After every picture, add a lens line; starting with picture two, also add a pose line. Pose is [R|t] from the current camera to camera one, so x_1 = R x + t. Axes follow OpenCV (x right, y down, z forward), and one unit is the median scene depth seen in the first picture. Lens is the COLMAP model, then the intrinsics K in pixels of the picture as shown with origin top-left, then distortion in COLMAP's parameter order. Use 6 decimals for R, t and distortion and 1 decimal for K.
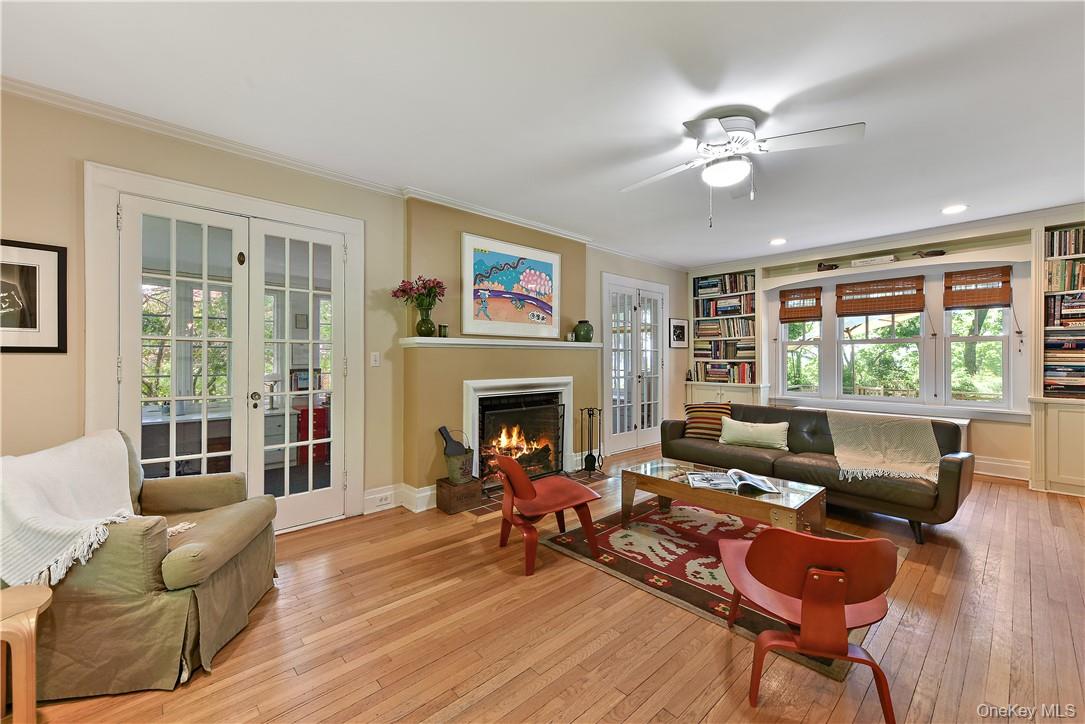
lens RADIAL K [[442.9, 0, 552.7], [0, 442.9, 360.0], [0, 0, 1]] dist [0.004894, 0.001471]
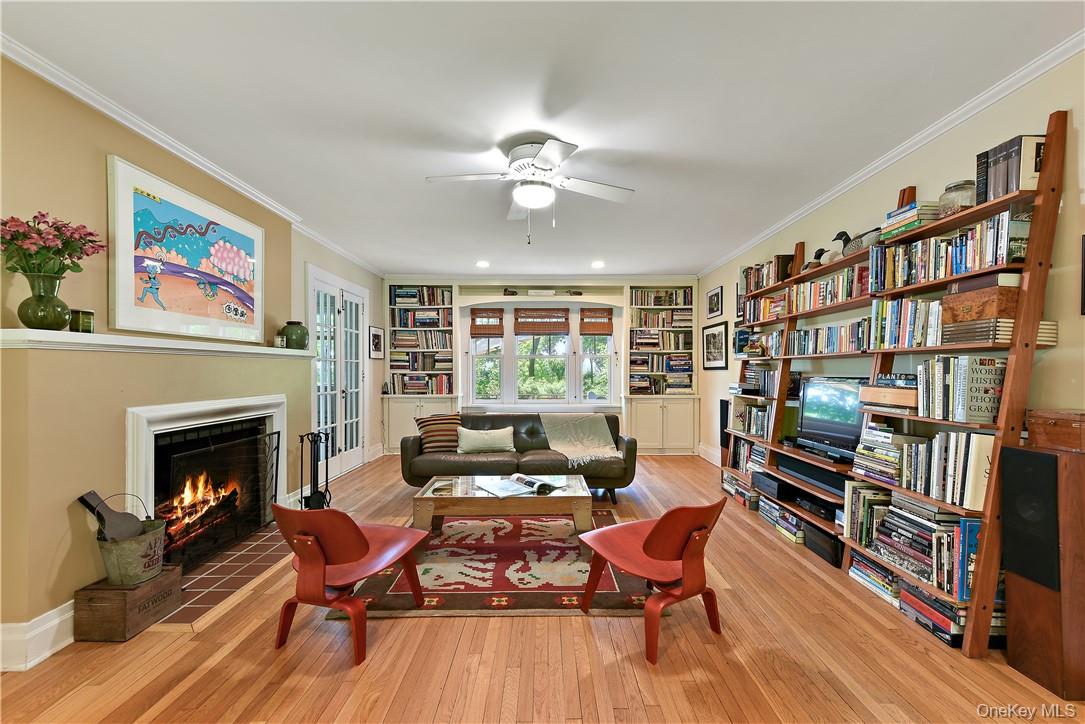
lens RADIAL K [[442.9, 0, 559.9], [0, 442.9, 373.3], [0, 0, 1]] dist [0.004894, 0.001471]
pose [[0.667704, -0.005885, 0.744404, -0.226478], [0.003555, 0.999983, 0.004717, -0.000303], [-0.744419, -0.000503, 0.667713, 0.152438]]
